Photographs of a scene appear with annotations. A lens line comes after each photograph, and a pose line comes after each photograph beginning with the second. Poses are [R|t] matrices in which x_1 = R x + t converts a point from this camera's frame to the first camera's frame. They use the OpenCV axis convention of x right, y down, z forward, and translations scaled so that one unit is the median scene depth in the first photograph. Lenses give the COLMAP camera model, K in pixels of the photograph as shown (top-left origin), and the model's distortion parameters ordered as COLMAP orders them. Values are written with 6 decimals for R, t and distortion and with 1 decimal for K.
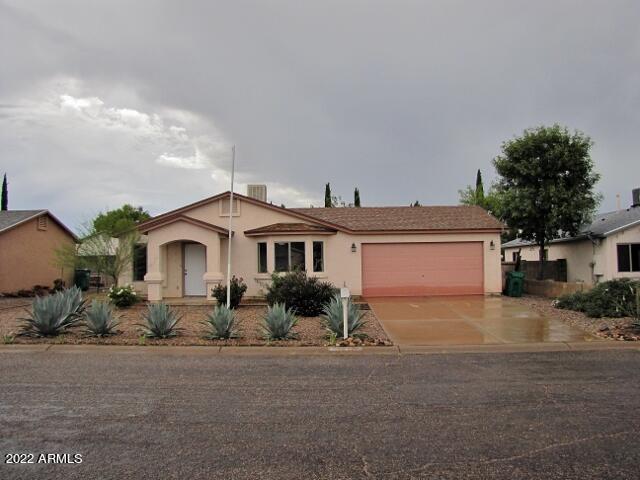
lens RADIAL K [[554.6, 0, 320.0], [0, 554.6, 240.0], [0, 0, 1]] dist [-0.130673, 0.017028]
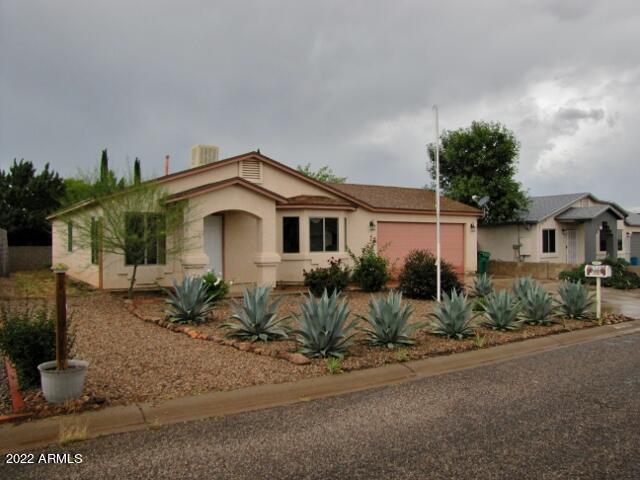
lens RADIAL K [[554.6, 0, 320.0], [0, 554.6, 240.0], [0, 0, 1]] dist [-0.130673, 0.017028]
pose [[0.839505, 0.013270, 0.543191, -0.519687], [-0.034827, 0.998960, 0.029421, 0.013125], [-0.542235, -0.043616, 0.839094, 0.256225]]
